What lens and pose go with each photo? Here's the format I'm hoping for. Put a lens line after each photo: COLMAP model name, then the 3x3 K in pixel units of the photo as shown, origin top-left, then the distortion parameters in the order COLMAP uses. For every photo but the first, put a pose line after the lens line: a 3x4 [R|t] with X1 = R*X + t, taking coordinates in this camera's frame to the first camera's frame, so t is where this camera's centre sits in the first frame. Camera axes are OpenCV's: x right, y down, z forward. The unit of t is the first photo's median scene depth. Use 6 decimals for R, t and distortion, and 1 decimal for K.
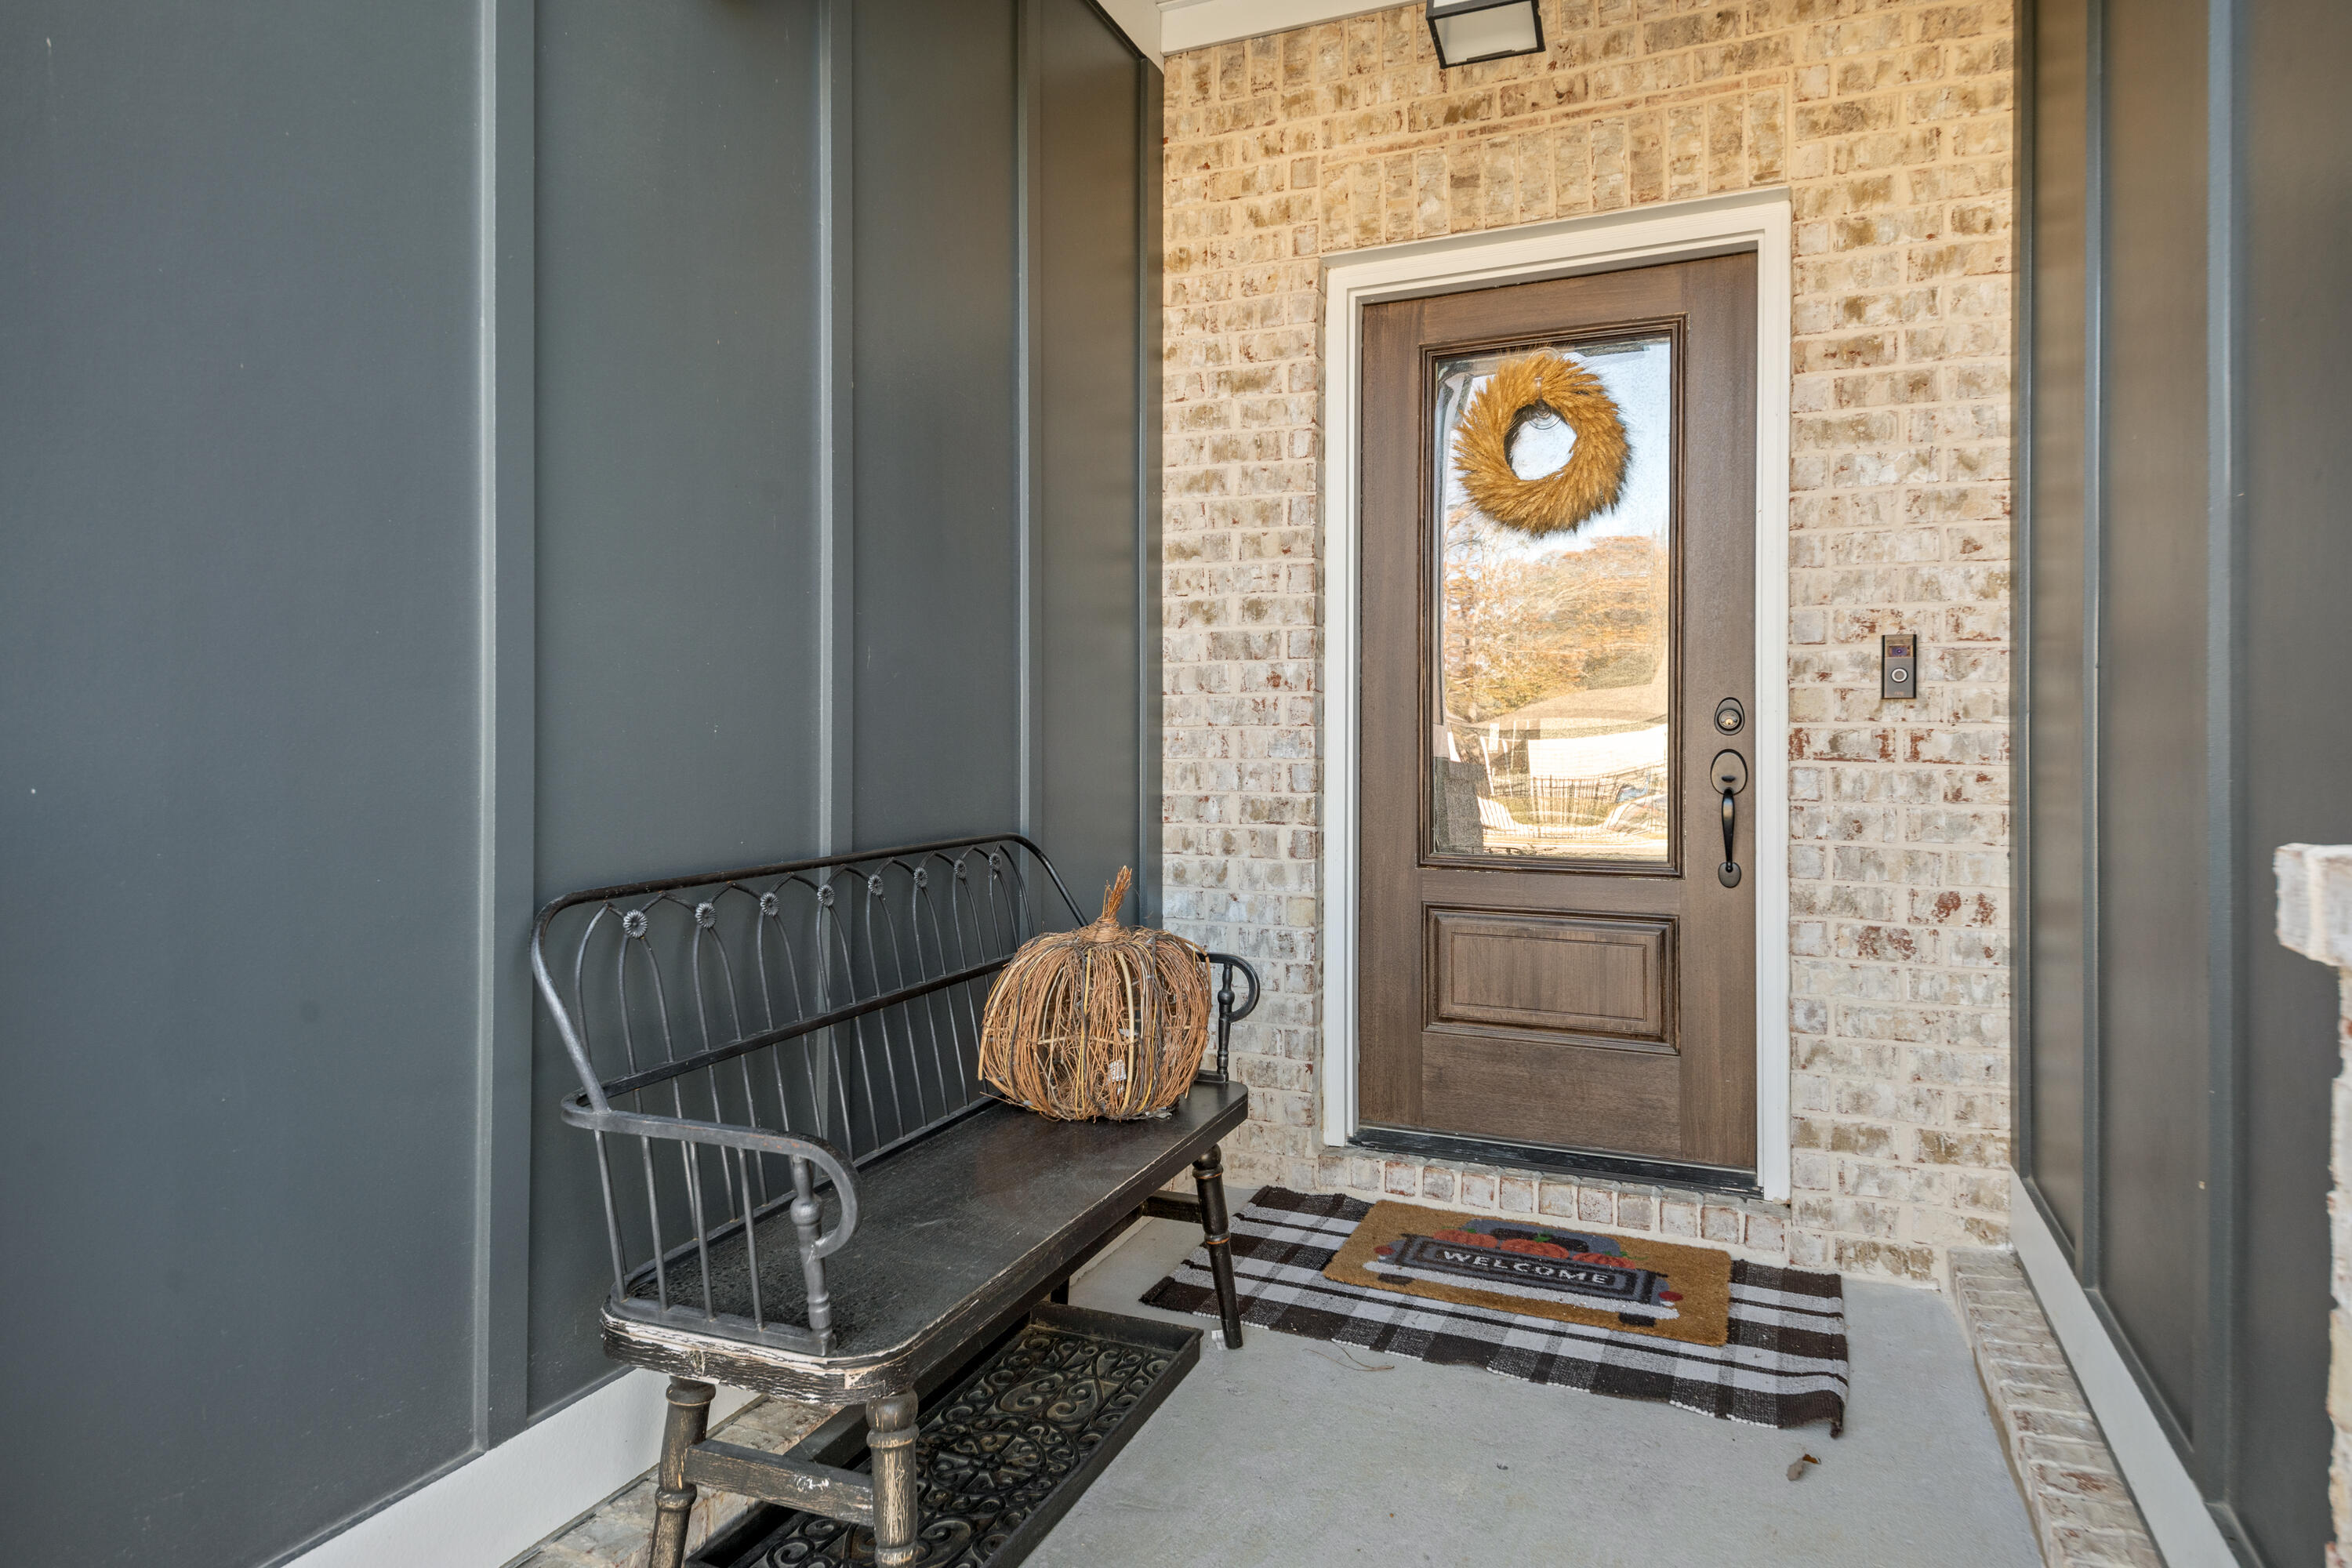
lens RADIAL K [[1345.8, 0, 1176.0], [0, 1345.8, 784.0], [0, 0, 1]] dist [0.002337, 0.000114]
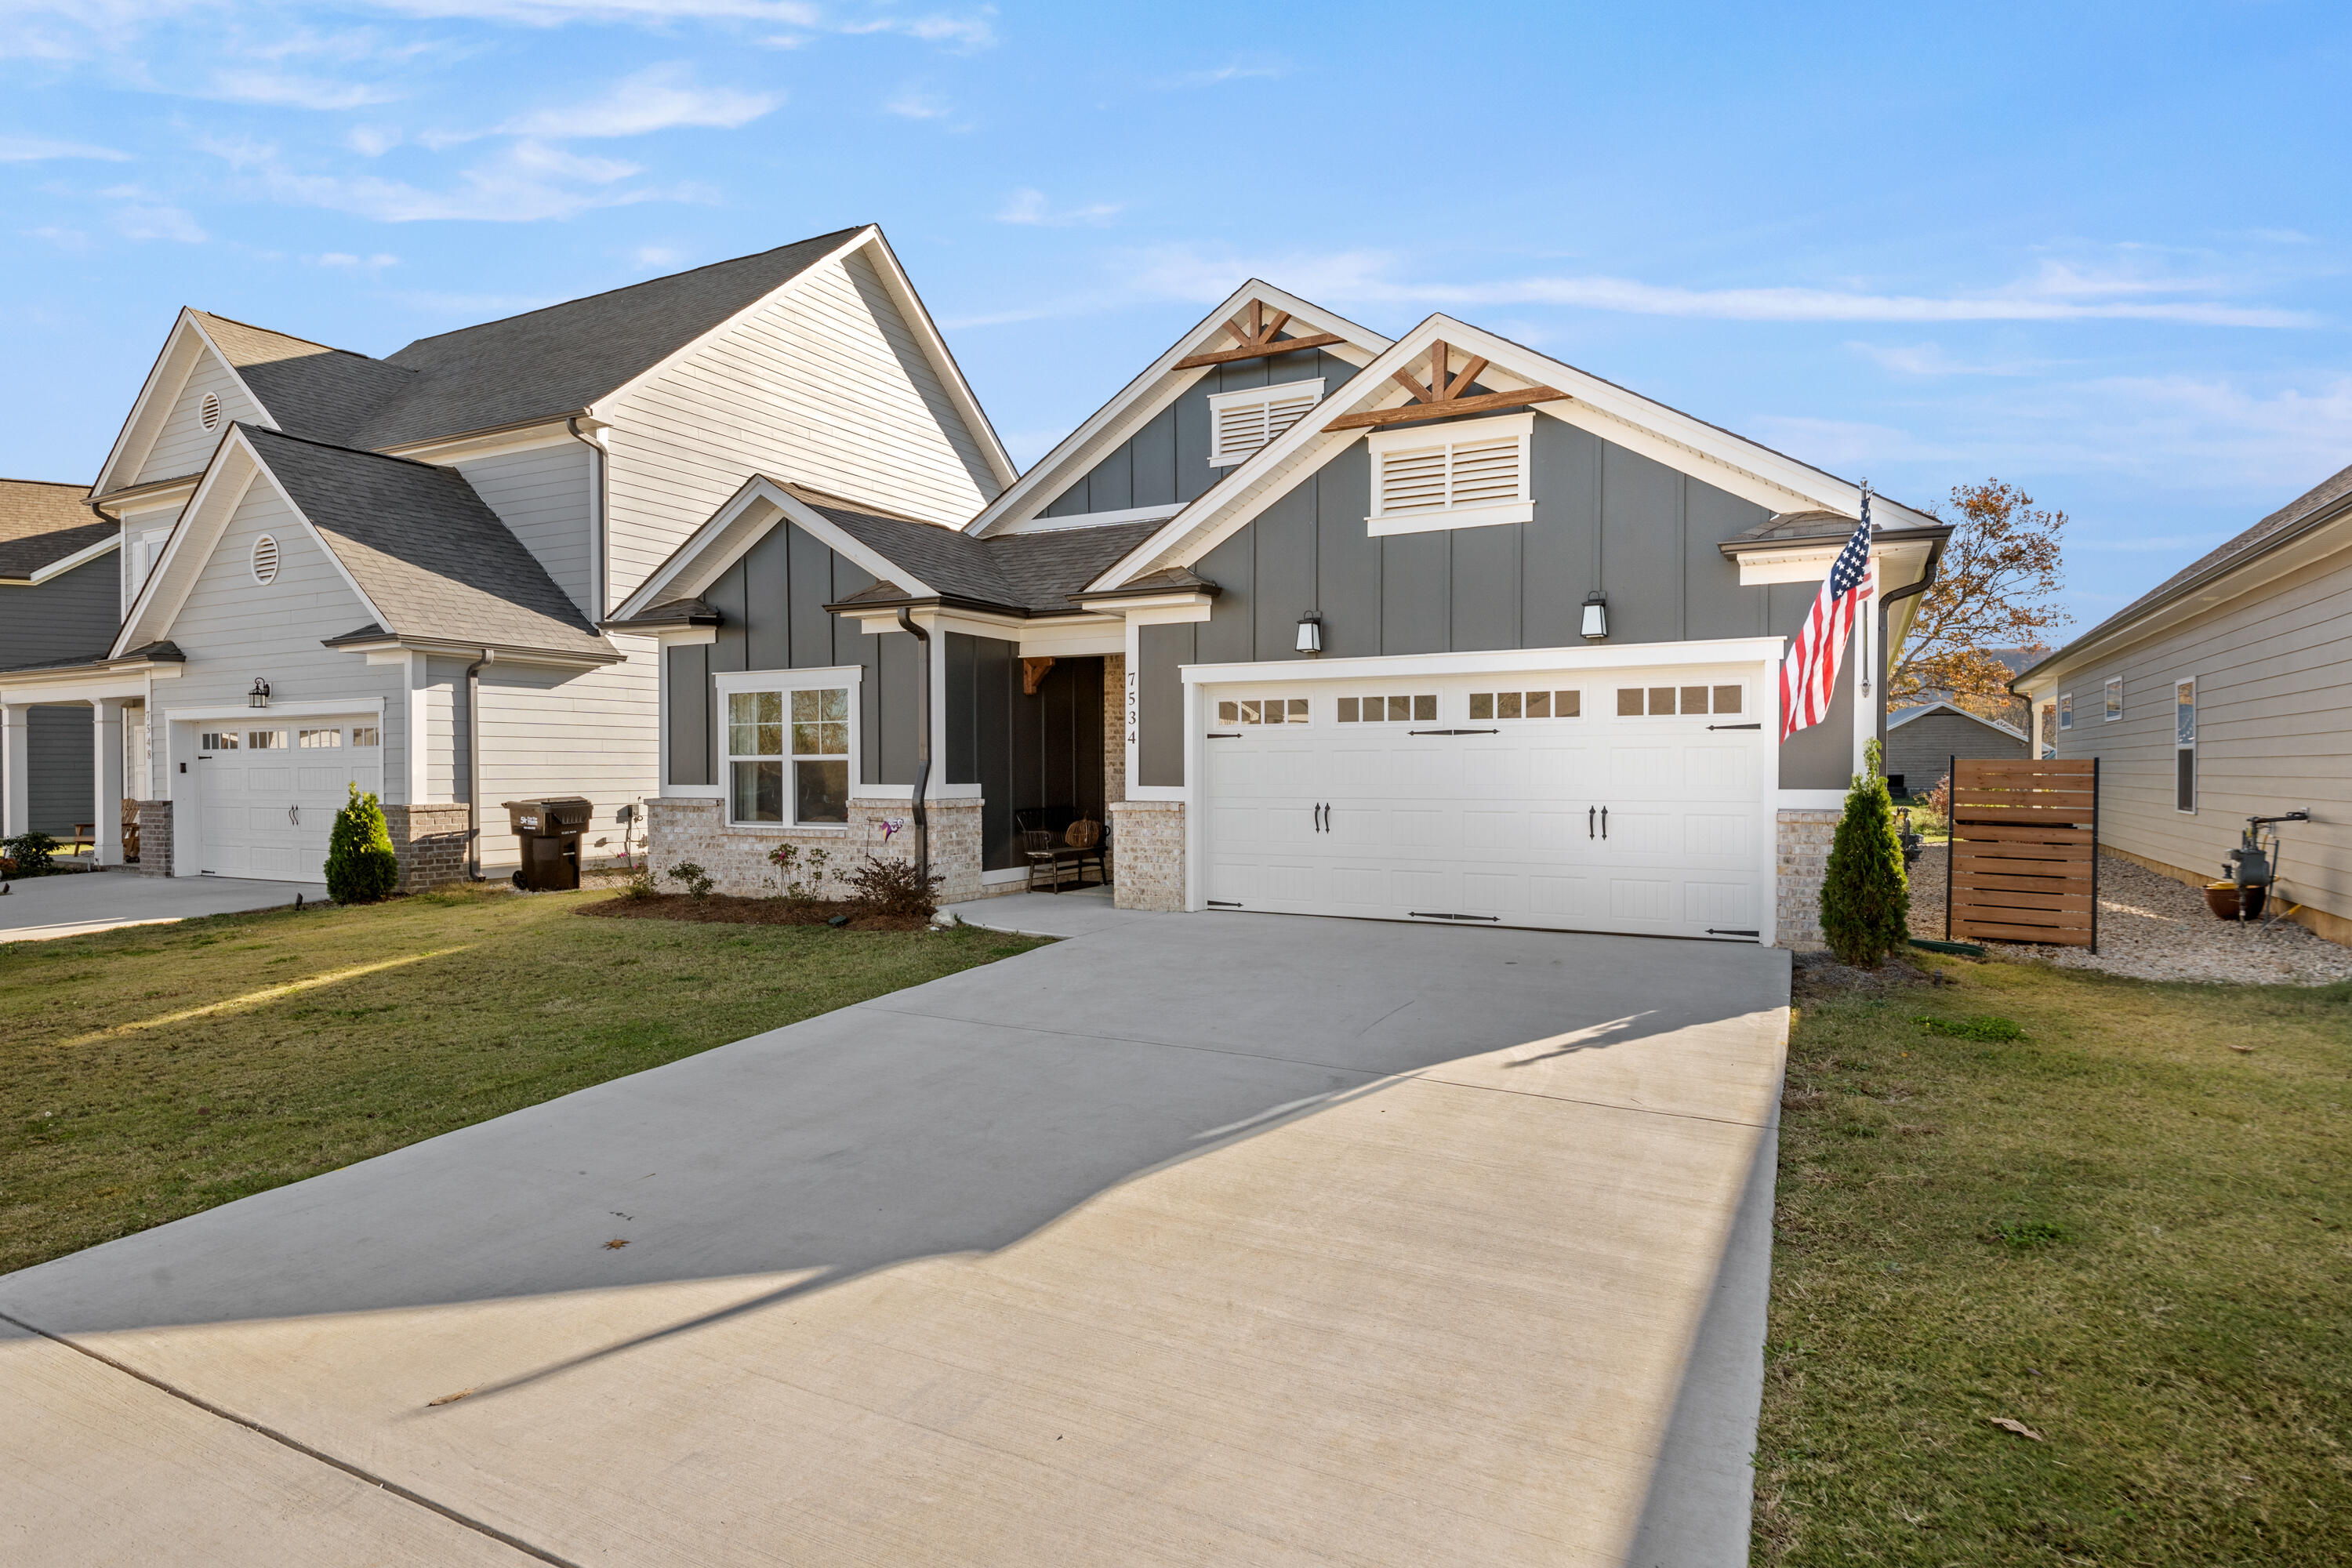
lens RADIAL K [[1236.8, 0, 1176.0], [0, 1236.8, 784.0], [0, 0, 1]] dist [0.003016, -0.000068]
pose [[0.996625, -0.007921, -0.081709, 0.642040], [0.006145, 0.999740, -0.021964, 0.048480], [0.081861, 0.021387, 0.996414, -3.610950]]
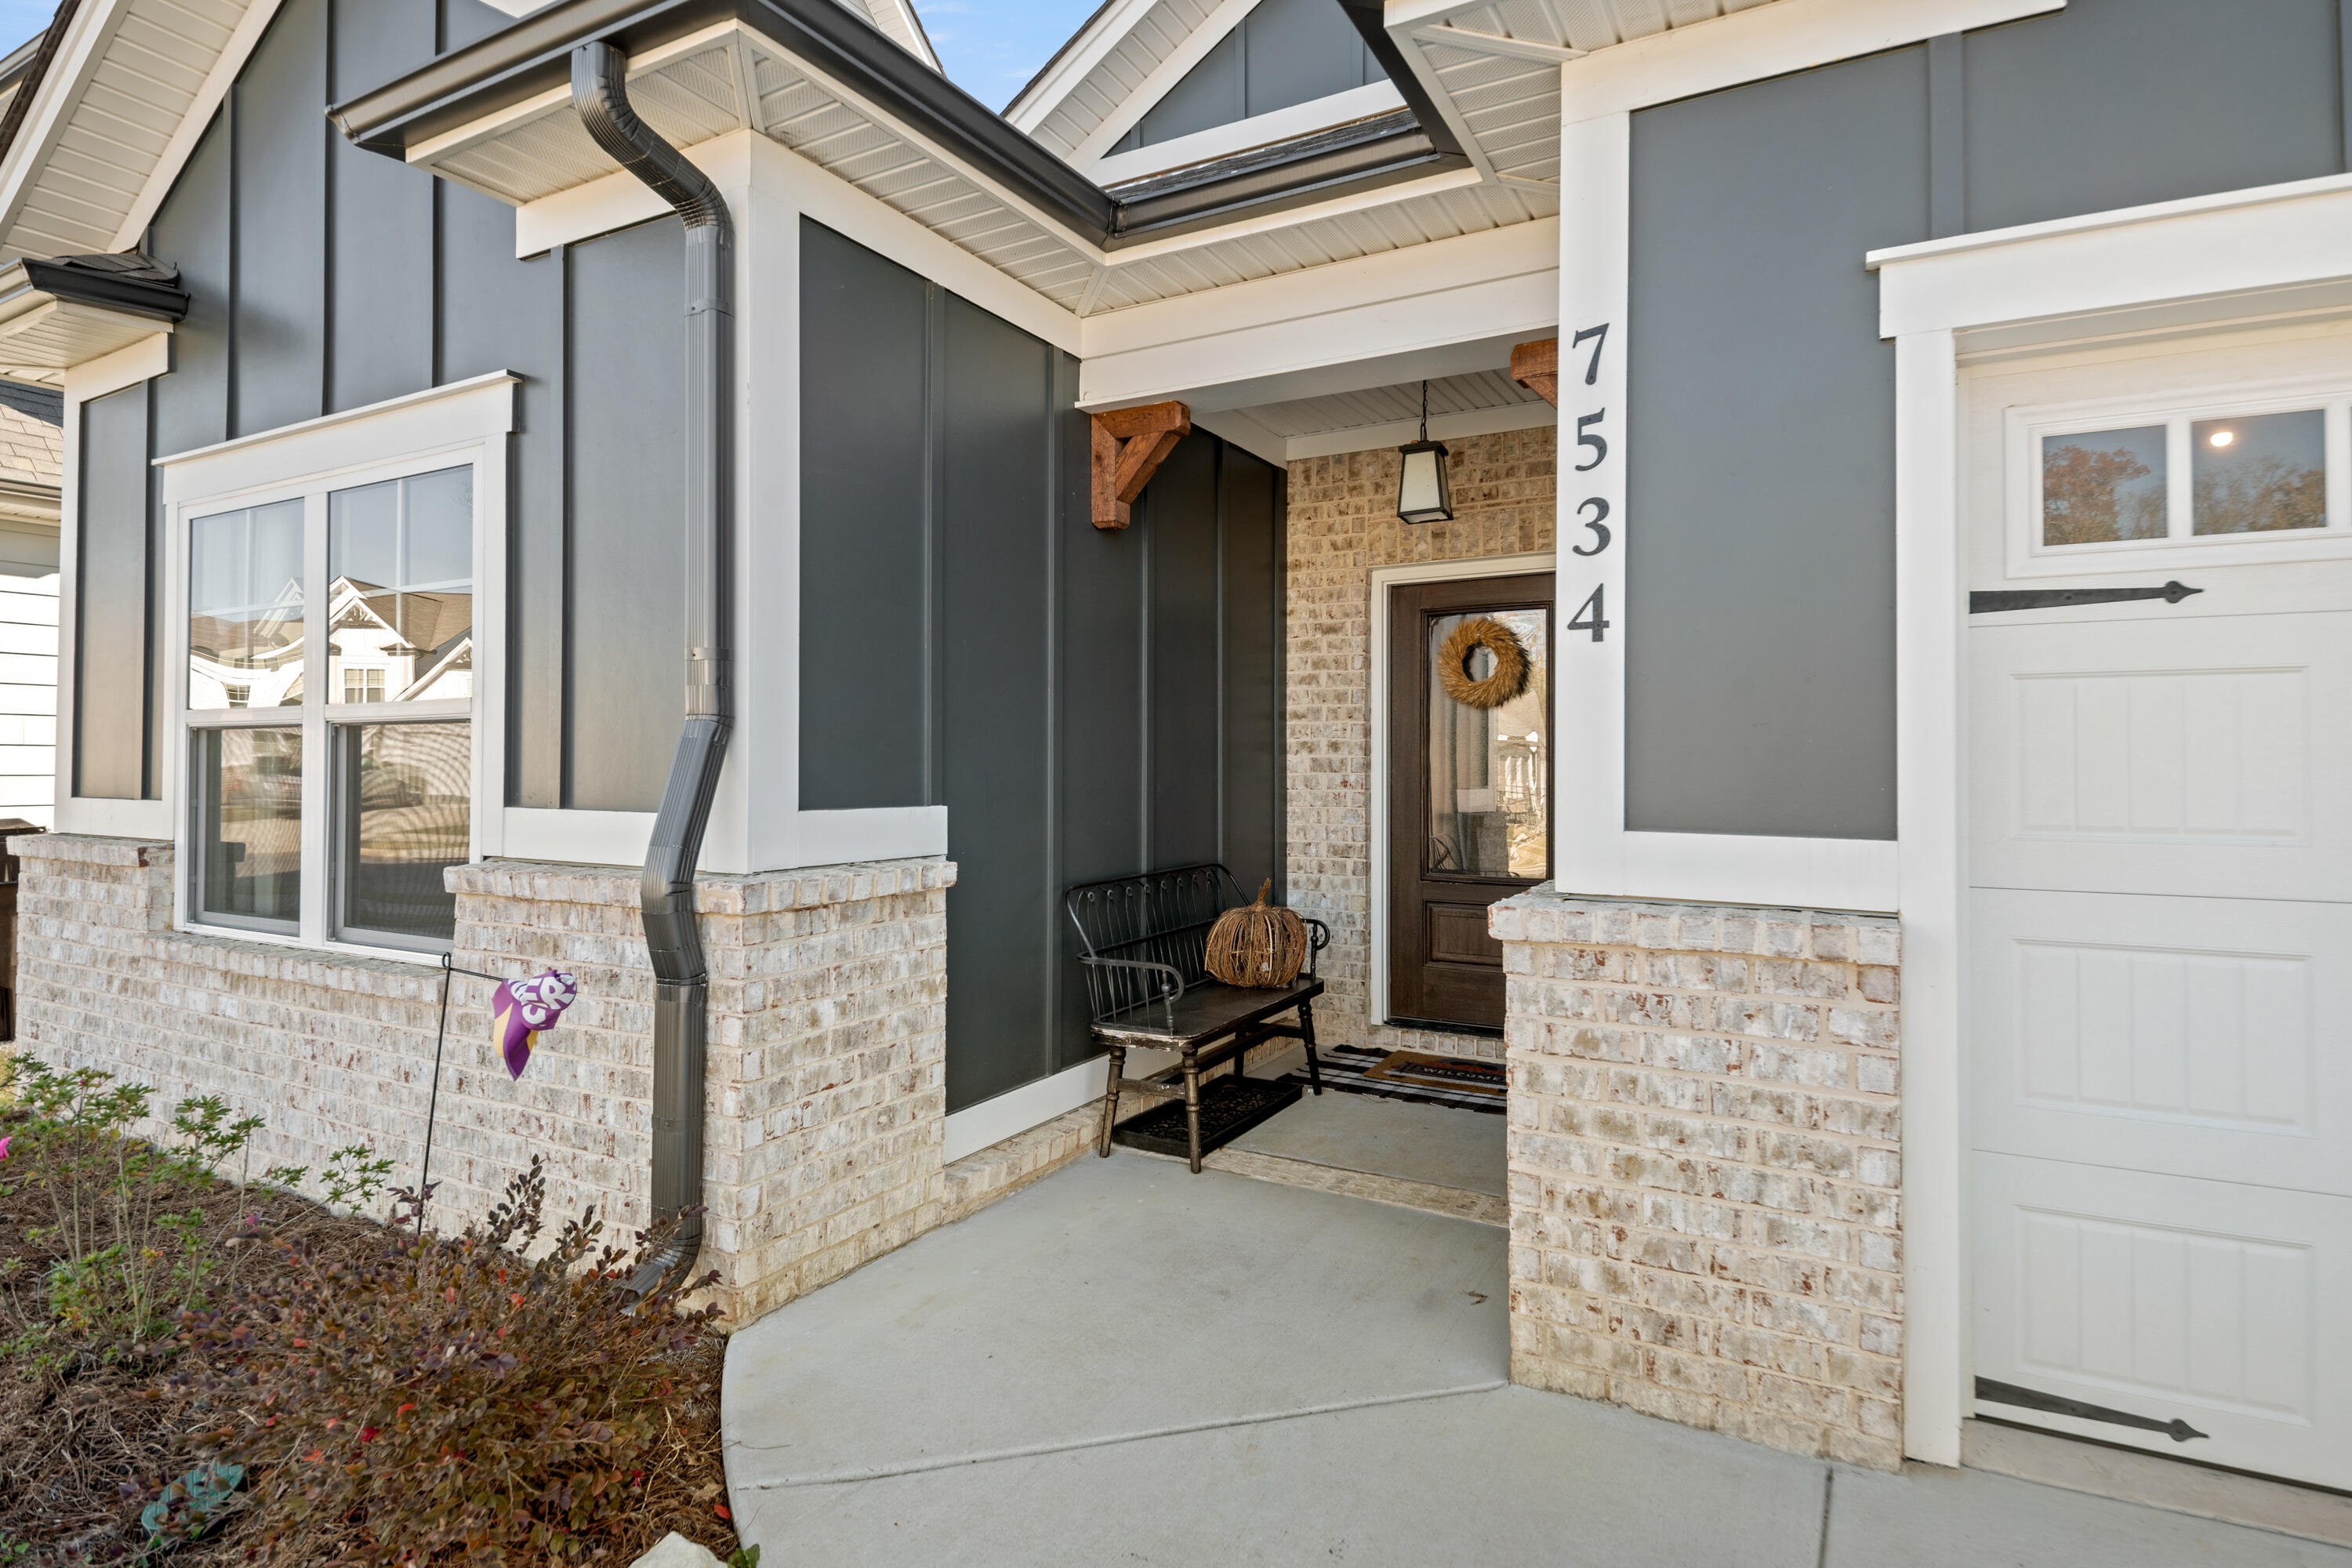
lens RADIAL K [[1236.8, 0, 1176.0], [0, 1236.8, 784.0], [0, 0, 1]] dist [0.003016, -0.000068]
pose [[0.994376, -0.000945, -0.105901, 0.020545], [-0.001060, 0.999821, -0.018876, -0.042497], [0.105900, 0.018882, 0.994198, -0.799034]]
